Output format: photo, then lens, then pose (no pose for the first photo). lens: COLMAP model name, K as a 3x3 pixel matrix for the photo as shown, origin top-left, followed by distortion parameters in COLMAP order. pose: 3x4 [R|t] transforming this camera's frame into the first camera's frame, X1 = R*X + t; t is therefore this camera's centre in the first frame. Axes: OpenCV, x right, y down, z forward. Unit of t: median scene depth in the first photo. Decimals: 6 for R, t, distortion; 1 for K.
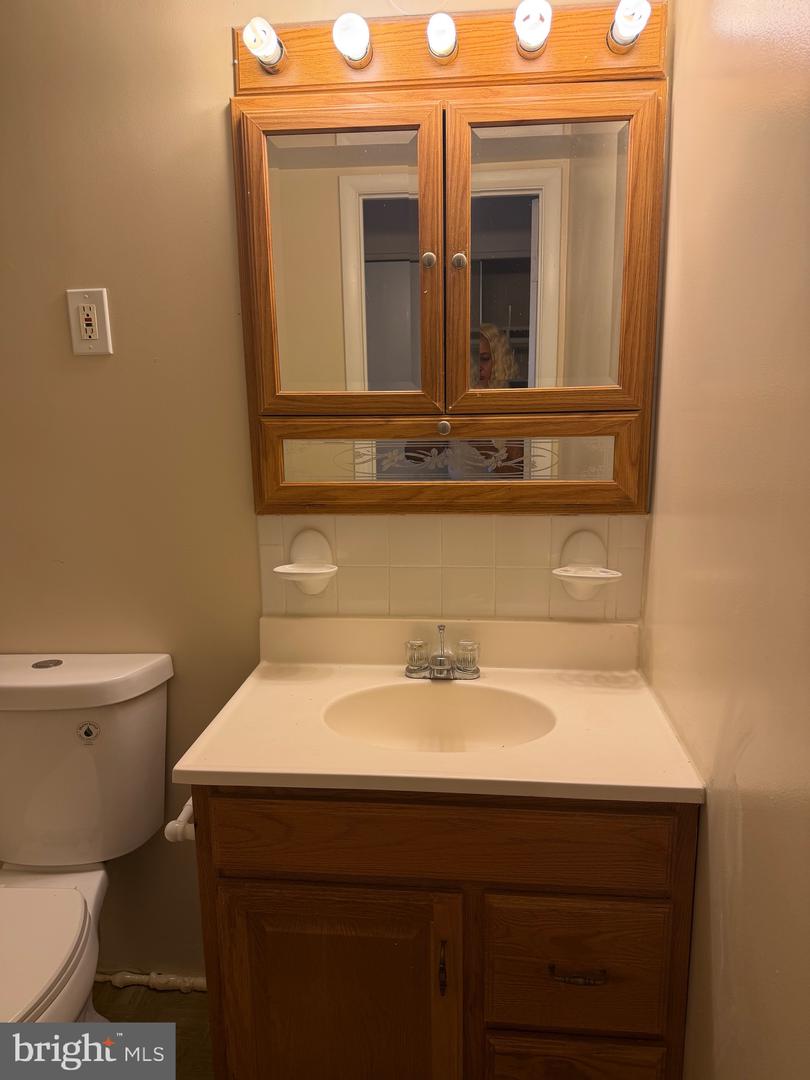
lens RADIAL K [[728.3, 0, 405.0], [0, 728.3, 540.0], [0, 0, 1]] dist [0.068205, -0.083580]
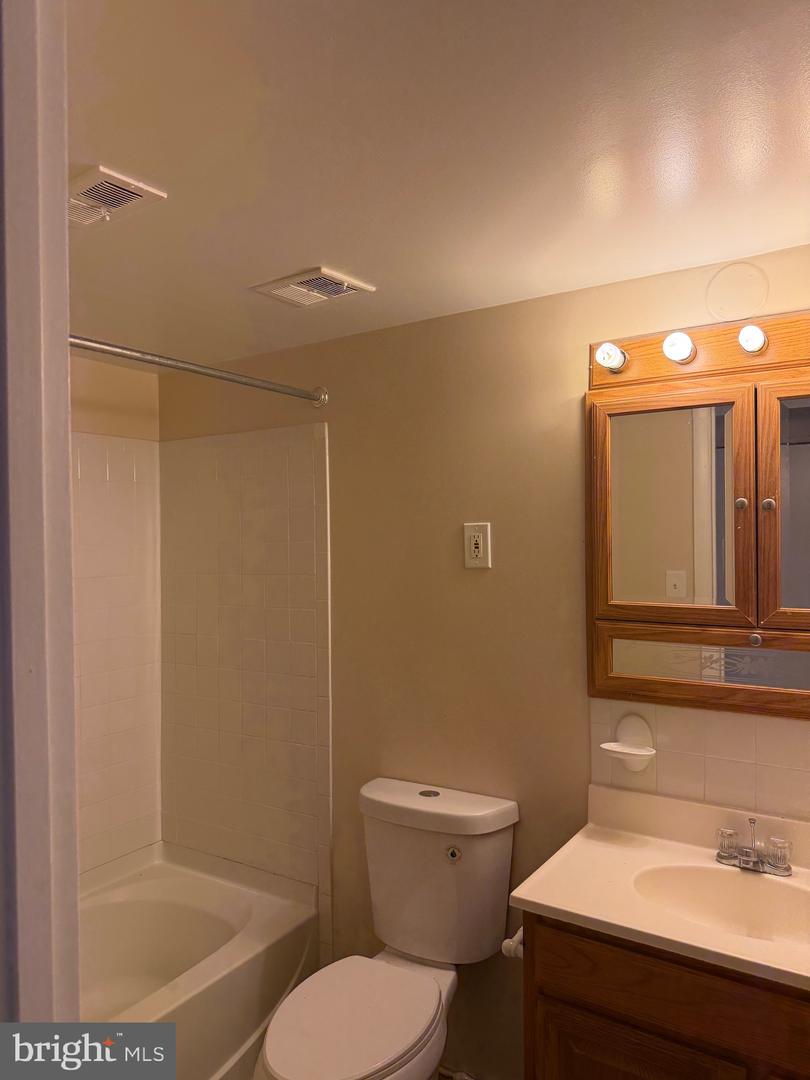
lens RADIAL K [[757.4, 0, 402.1], [0, 757.4, 541.3], [0, 0, 1]] dist [0.098415, -0.144746]
pose [[0.882768, 0.008956, -0.469725, 0.127559], [-0.094227, 0.982878, -0.158343, -0.061511], [0.460264, 0.184041, 0.868497, -0.331300]]
